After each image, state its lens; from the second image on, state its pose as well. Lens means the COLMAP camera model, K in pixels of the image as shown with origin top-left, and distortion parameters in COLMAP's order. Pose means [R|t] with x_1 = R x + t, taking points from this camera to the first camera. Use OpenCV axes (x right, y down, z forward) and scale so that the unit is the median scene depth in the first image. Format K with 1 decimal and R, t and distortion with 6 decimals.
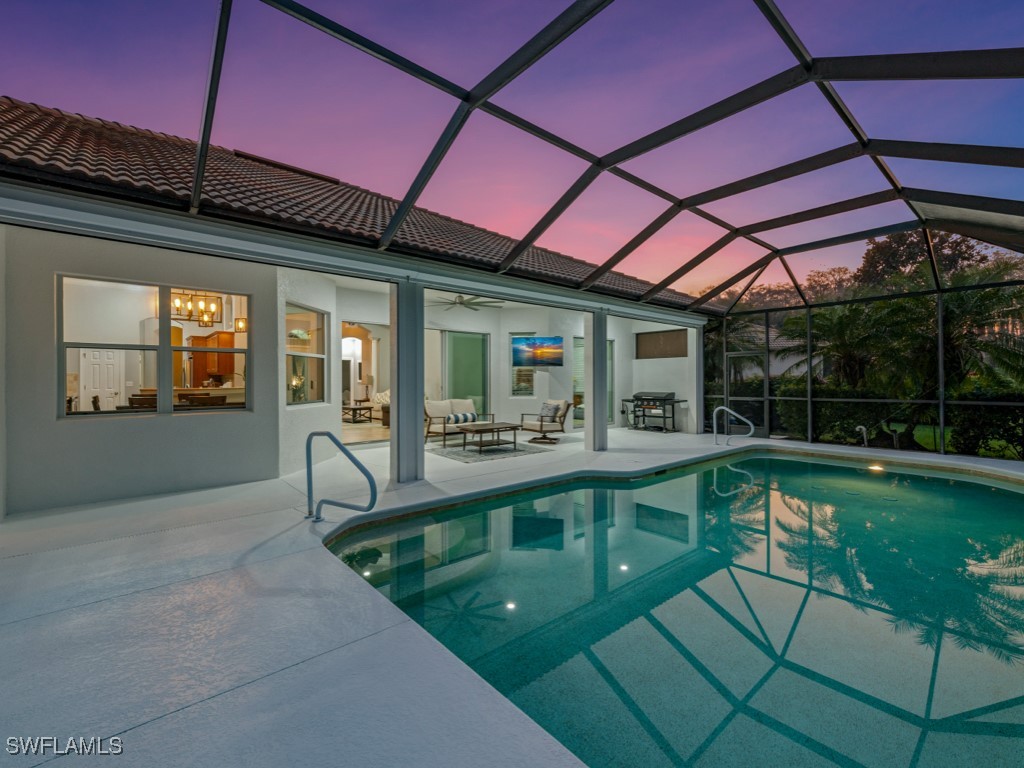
lens RADIAL K [[444.9, 0, 512.0], [0, 444.9, 384.0], [0, 0, 1]] dist [0.000621, 0.000288]
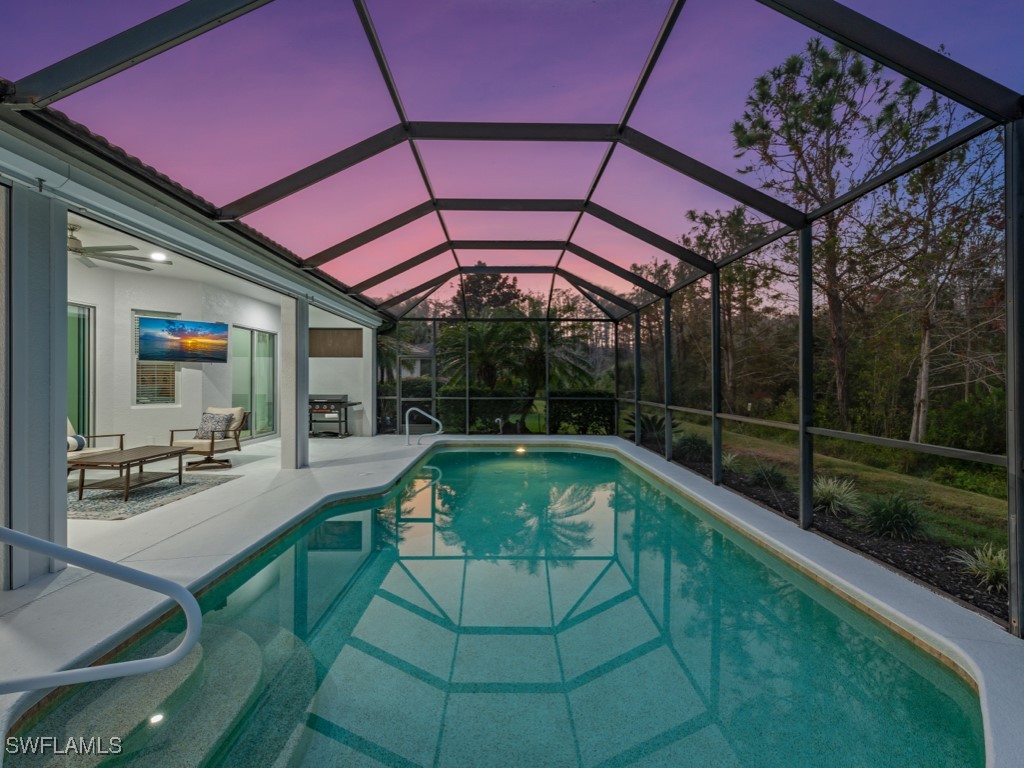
lens RADIAL K [[444.9, 0, 512.0], [0, 444.9, 384.0], [0, 0, 1]] dist [0.000621, 0.000288]
pose [[0.644690, -0.001059, 0.764444, -0.153718], [0.000079, 0.999999, 0.001318, -0.005271], [-0.764444, -0.000789, 0.644689, 0.143996]]
